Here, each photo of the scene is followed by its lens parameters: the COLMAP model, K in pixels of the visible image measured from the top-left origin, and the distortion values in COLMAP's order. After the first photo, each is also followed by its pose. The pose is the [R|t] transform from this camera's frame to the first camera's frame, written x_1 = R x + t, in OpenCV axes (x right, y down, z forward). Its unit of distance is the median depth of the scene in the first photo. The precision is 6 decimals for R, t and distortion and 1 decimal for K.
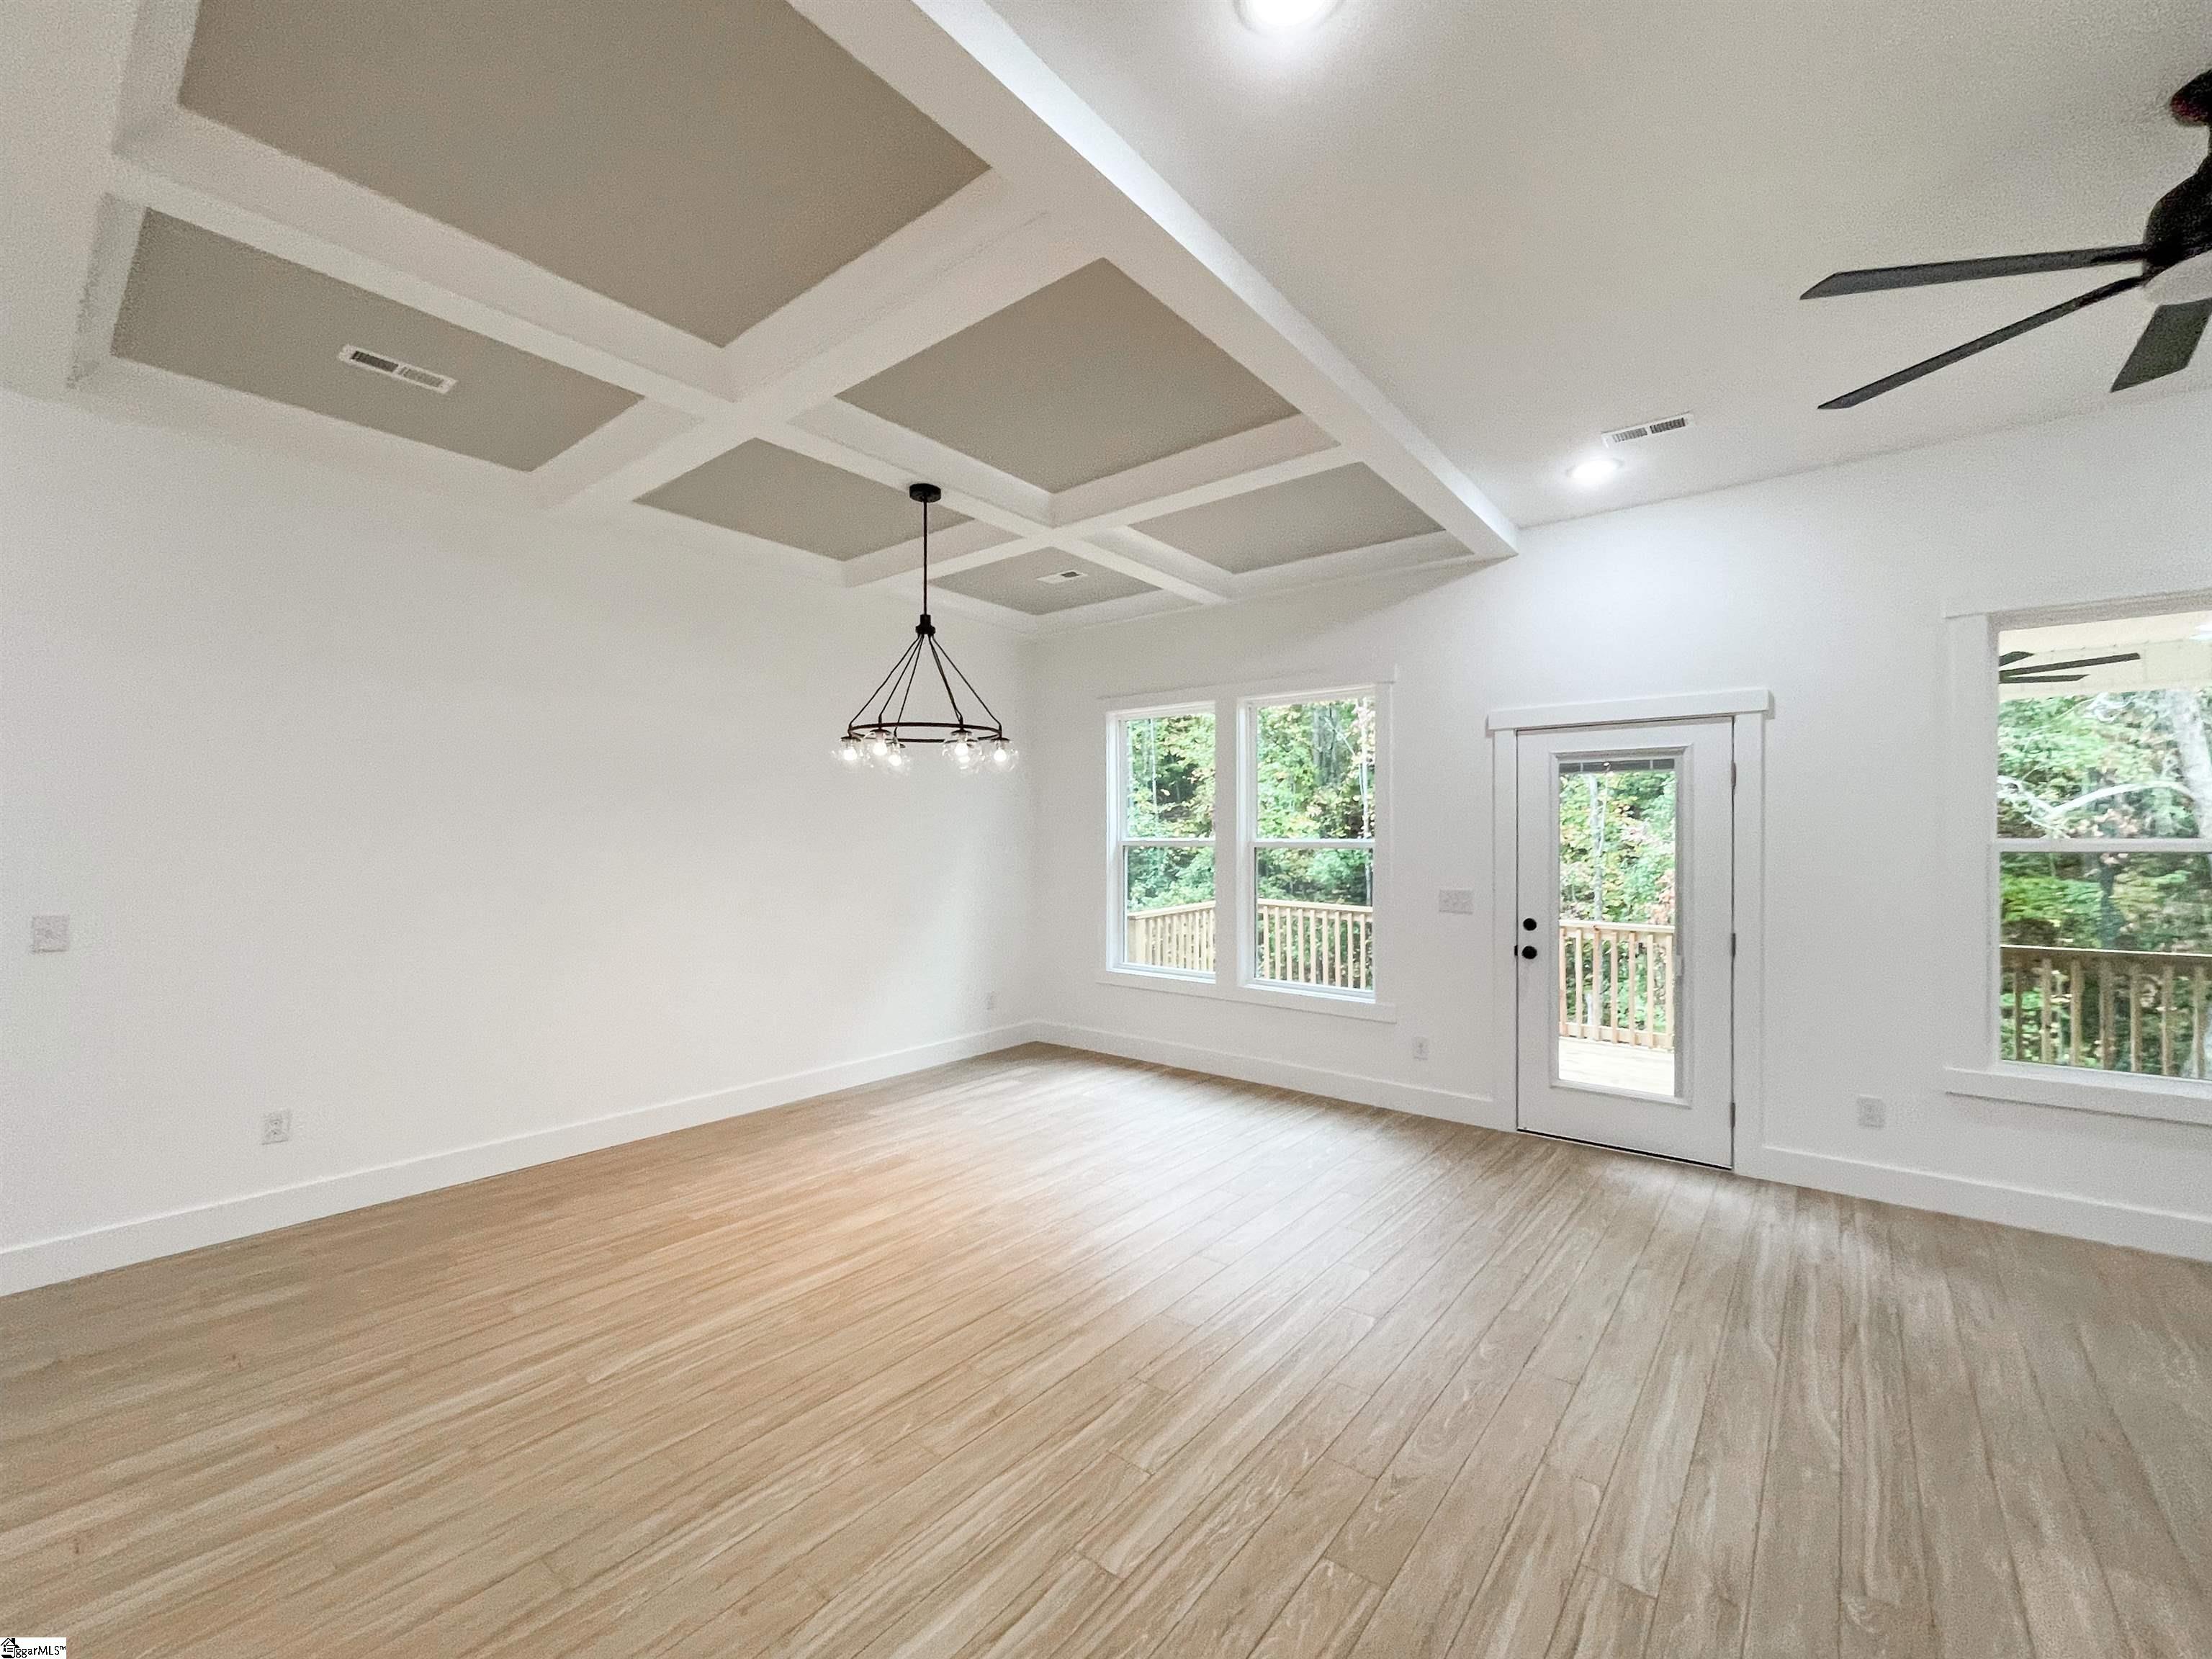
lens RADIAL K [[895.9, 0, 1112.1], [0, 895.9, 836.0], [0, 0, 1]] dist [-0.003788, -0.000023]
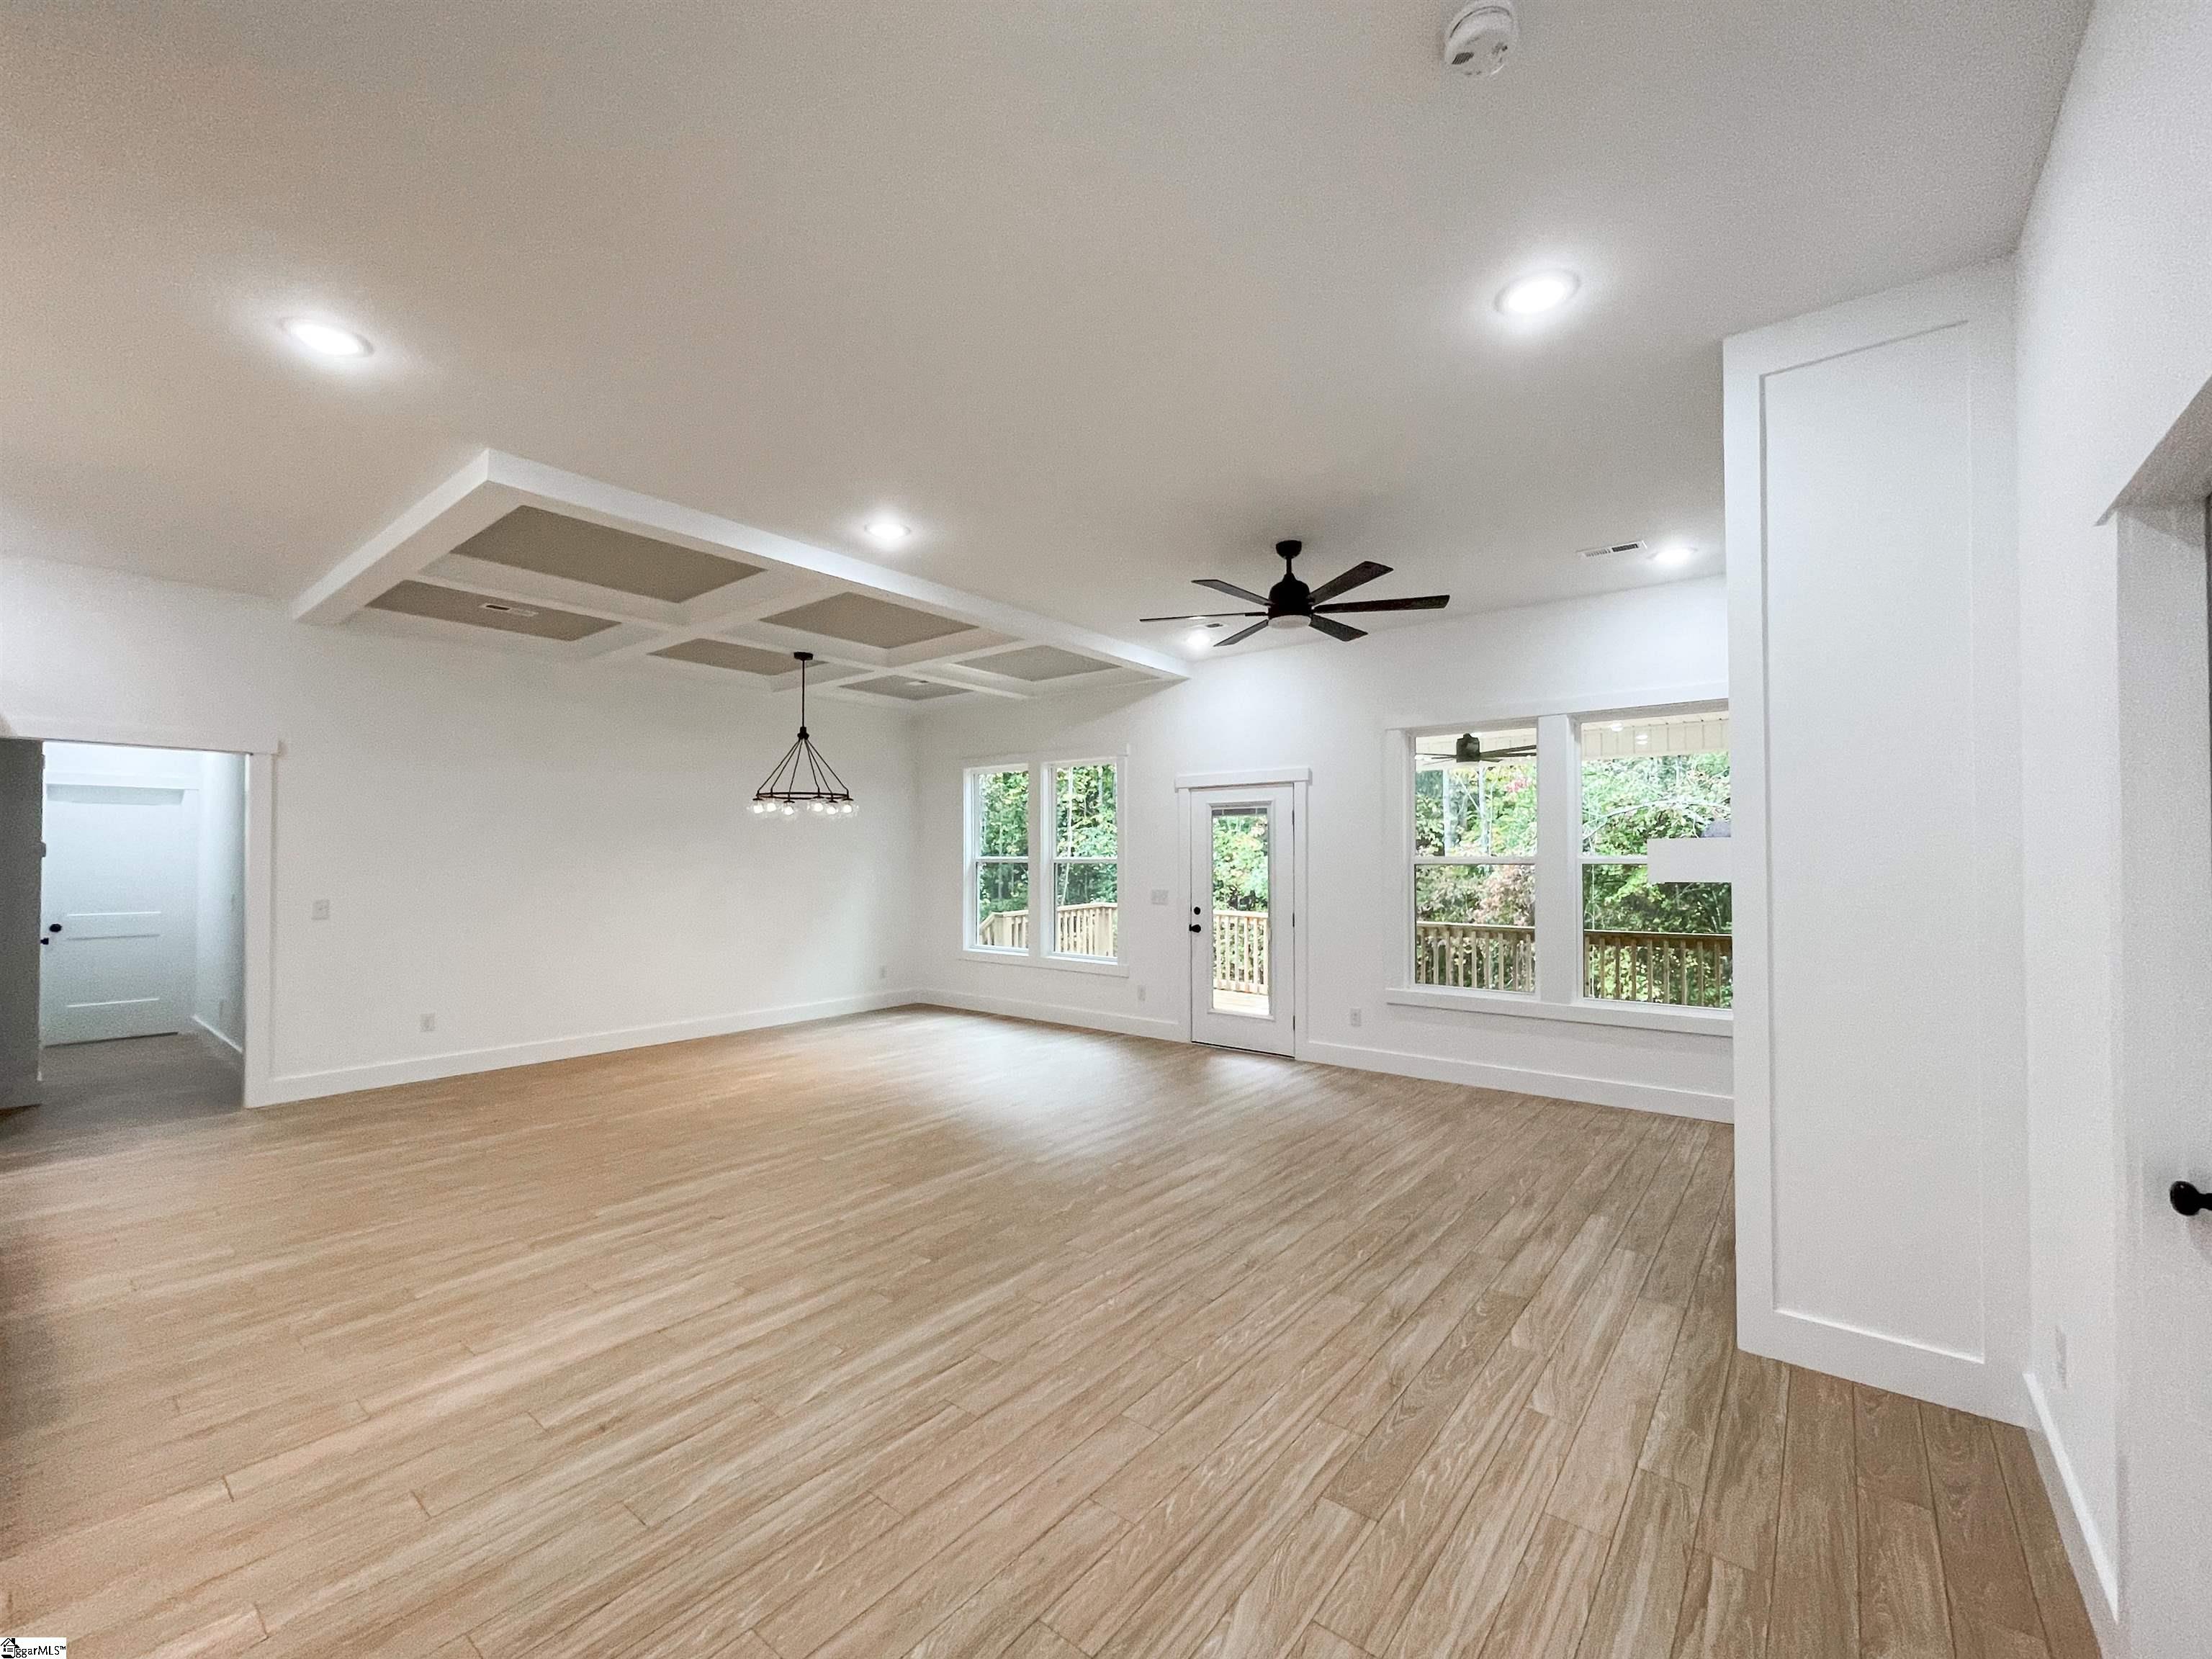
lens RADIAL K [[895.9, 0, 1108.8], [0, 895.9, 832.8], [0, 0, 1]] dist [-0.003788, -0.000023]
pose [[0.999997, -0.001973, -0.001069, 0.327782], [0.001947, 0.999719, -0.023616, -0.002278], [0.001115, 0.023613, 0.999721, -0.616277]]
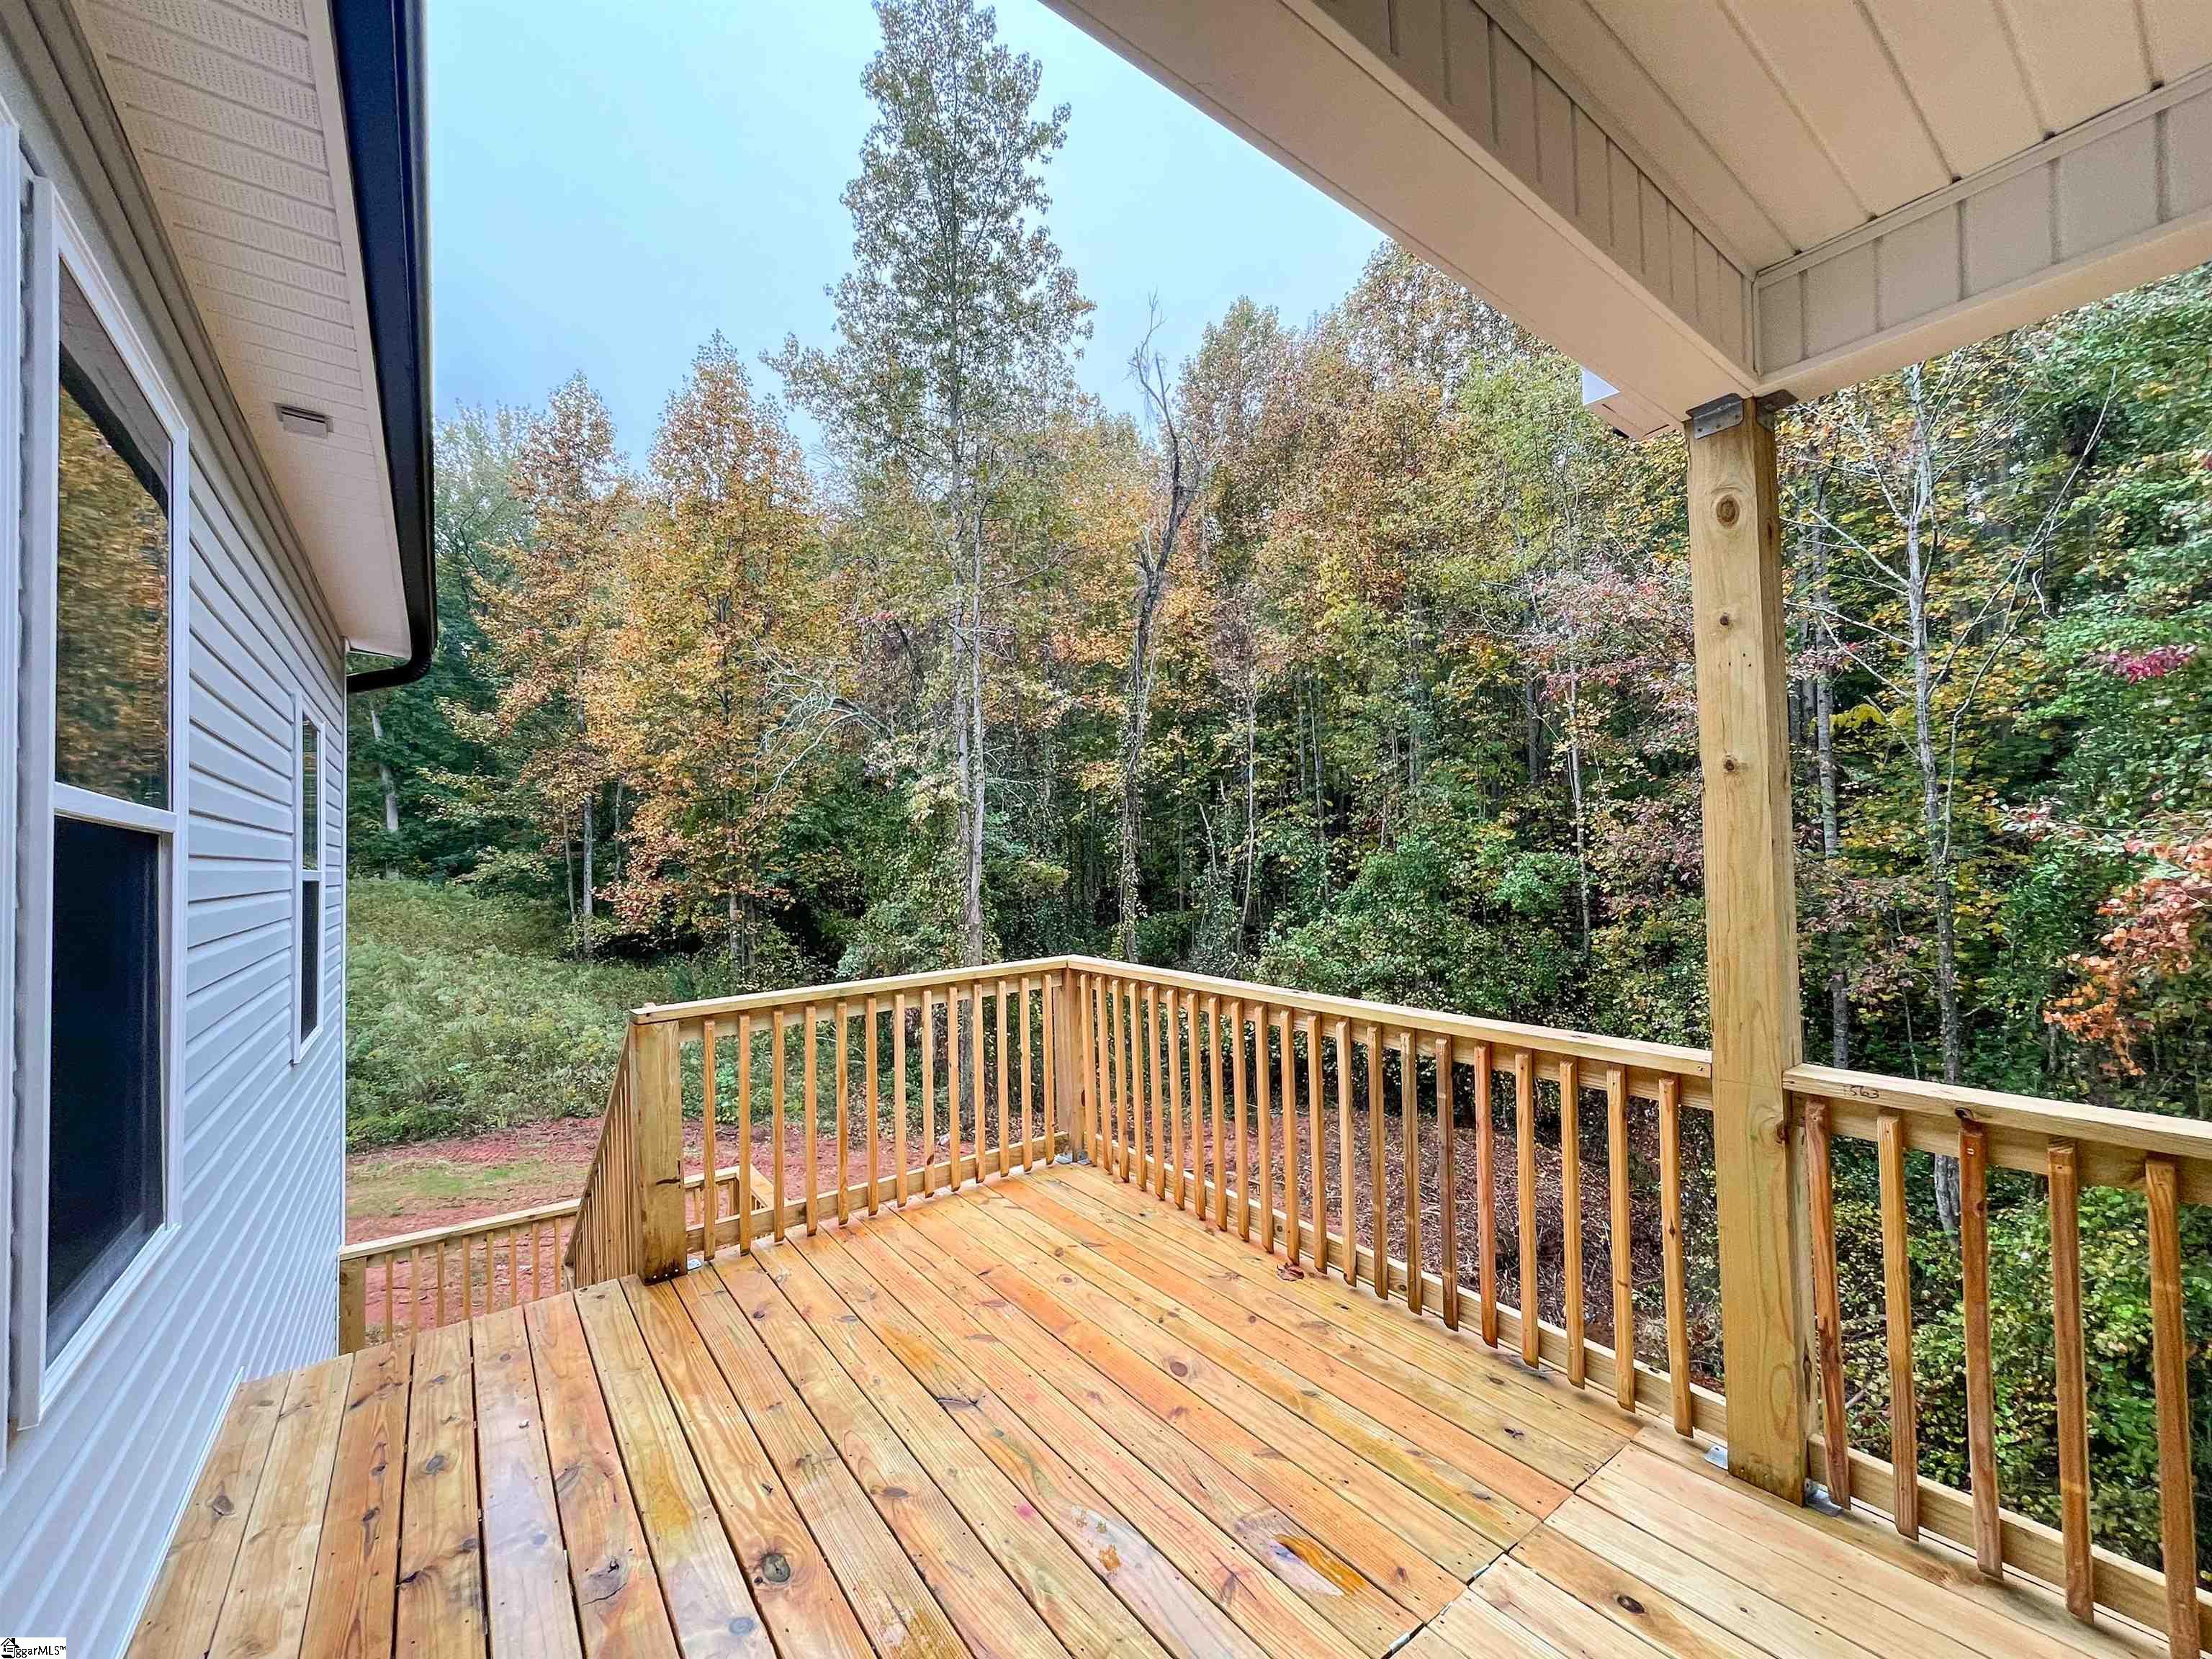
lens RADIAL K [[895.9, 0, 1113.3], [0, 895.9, 842.9], [0, 0, 1]] dist [-0.003788, -0.000023]
pose [[0.969152, -0.025776, -0.245112, 0.560466], [0.020630, 0.999510, -0.023537, 0.043655], [0.245599, 0.017755, 0.969209, 1.048950]]
